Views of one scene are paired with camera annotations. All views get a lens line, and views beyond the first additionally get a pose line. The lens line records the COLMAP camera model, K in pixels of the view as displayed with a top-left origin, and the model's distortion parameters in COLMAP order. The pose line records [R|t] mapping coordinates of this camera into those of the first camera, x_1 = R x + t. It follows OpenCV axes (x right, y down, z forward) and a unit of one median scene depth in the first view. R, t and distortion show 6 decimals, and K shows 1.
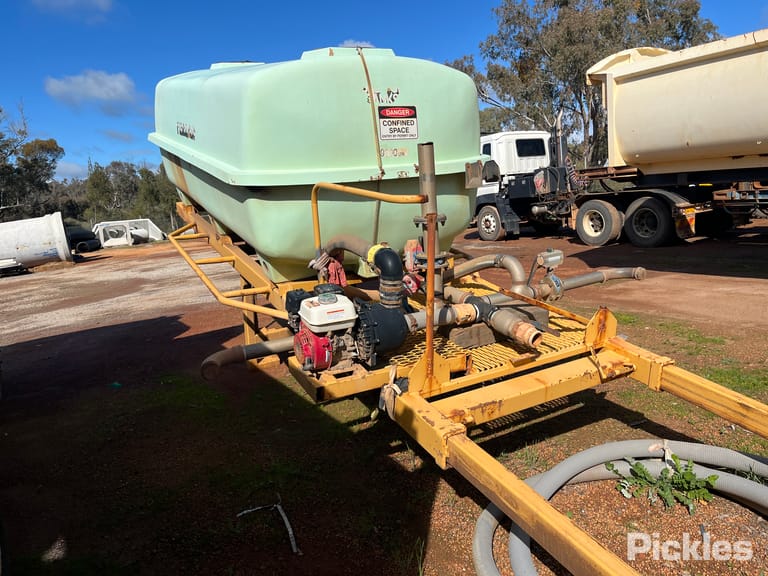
lens RADIAL K [[583.6, 0, 391.2], [0, 583.6, 290.7], [0, 0, 1]] dist [0.043324, -0.048914]
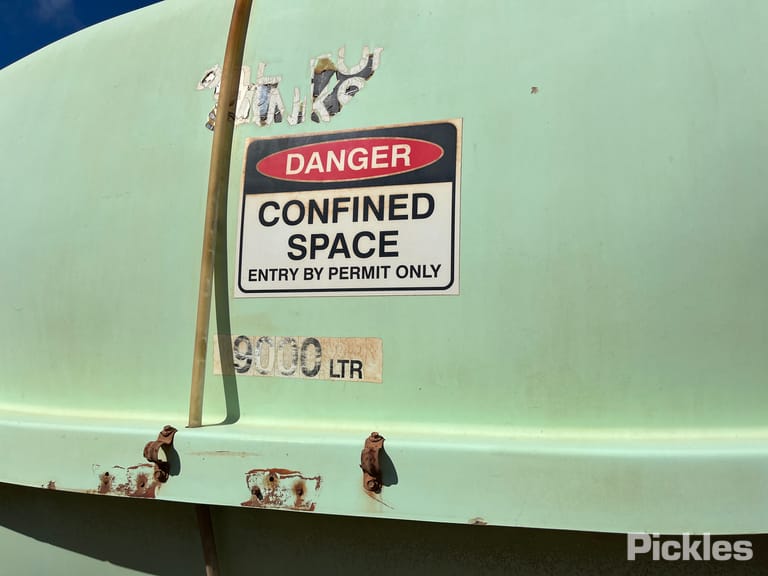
lens RADIAL K [[583.6, 0, 385.8], [0, 583.6, 296.2], [0, 0, 1]] dist [0.043324, -0.048914]
pose [[0.700076, 0.000171, -0.714068, 0.161749], [-0.205805, 0.957614, -0.201543, -0.224832], [0.683768, 0.288054, 0.670438, 0.895244]]
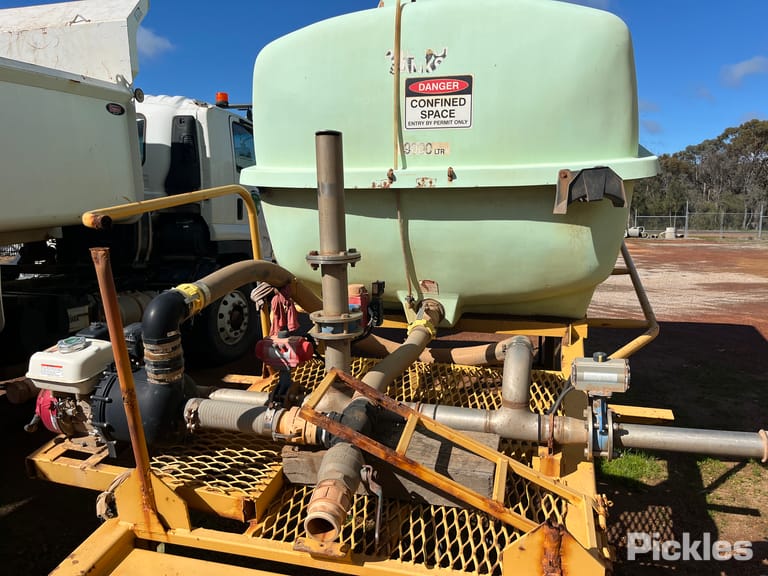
lens RADIAL K [[583.6, 0, 390.9], [0, 583.6, 288.0], [0, 0, 1]] dist [0.043324, -0.048914]
pose [[0.711735, 0.182626, -0.678293, 0.454818], [-0.180461, 0.980741, 0.074700, -0.126044], [0.678872, 0.069239, 0.730984, 0.510649]]
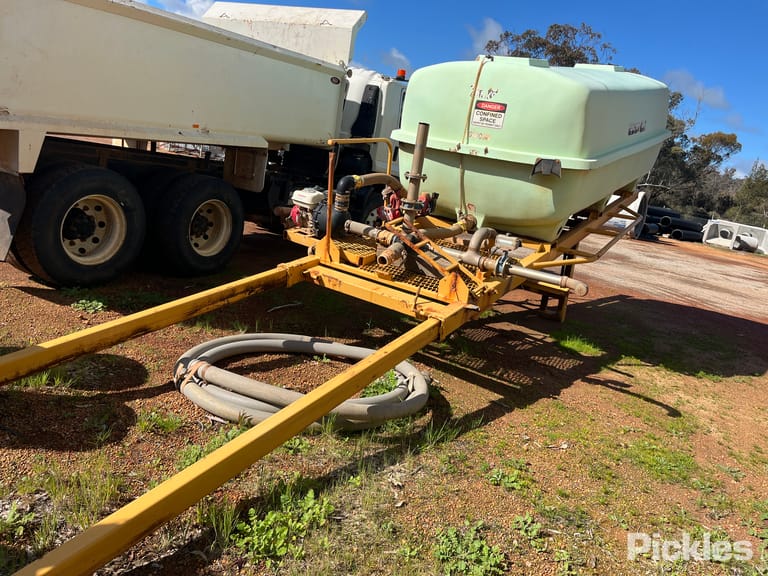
lens RADIAL K [[583.6, 0, 385.4], [0, 583.6, 287.7], [0, 0, 1]] dist [0.043324, -0.048914]
pose [[0.458970, 0.365326, -0.809866, 1.118204], [-0.362548, 0.909212, 0.204676, -0.119714], [0.811113, 0.199676, 0.549750, 0.170398]]
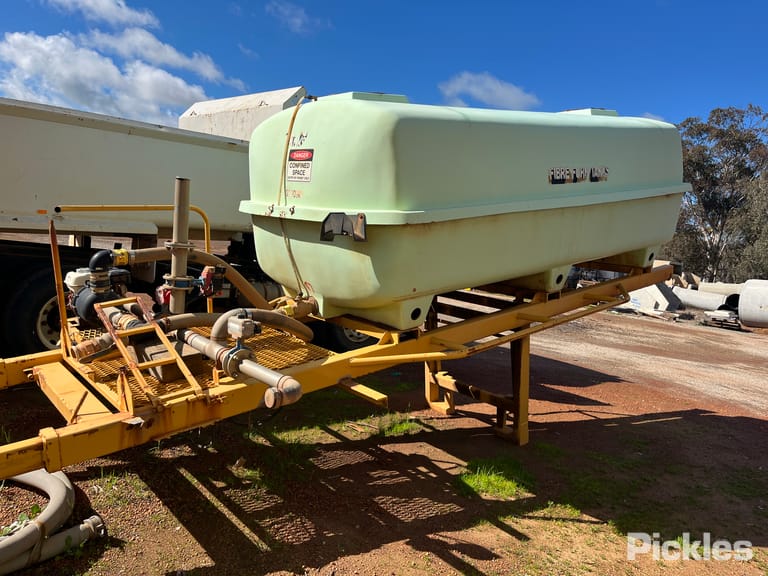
lens RADIAL K [[583.6, 0, 390.2], [0, 583.6, 293.0], [0, 0, 1]] dist [0.043324, -0.048914]
pose [[0.202944, 0.209622, -0.956490, 1.062364], [-0.302423, 0.942479, 0.142384, -0.272363], [0.931318, 0.260368, 0.254665, 0.953456]]
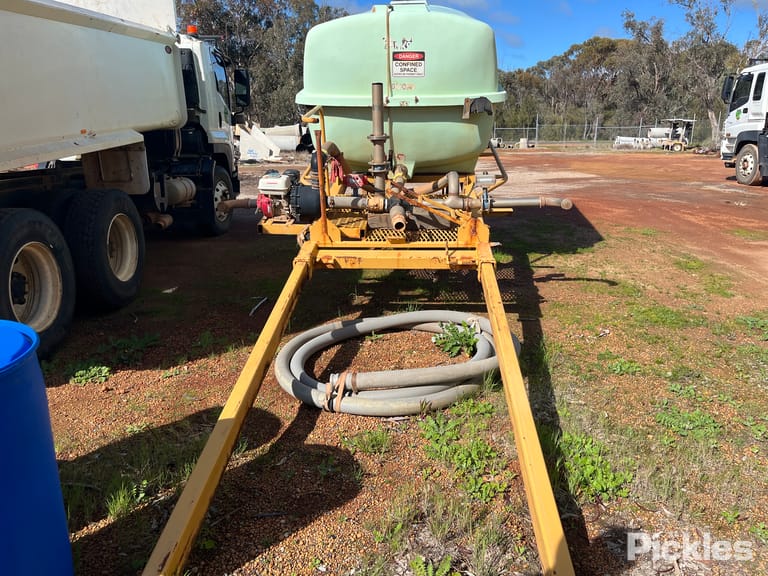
lens RADIAL K [[583.6, 0, 389.2], [0, 583.6, 288.3], [0, 0, 1]] dist [0.043324, -0.048914]
pose [[0.847369, 0.225021, -0.480969, 0.749154], [-0.158369, 0.971645, 0.175570, -0.014701], [0.506838, -0.072602, 0.858979, -0.226947]]
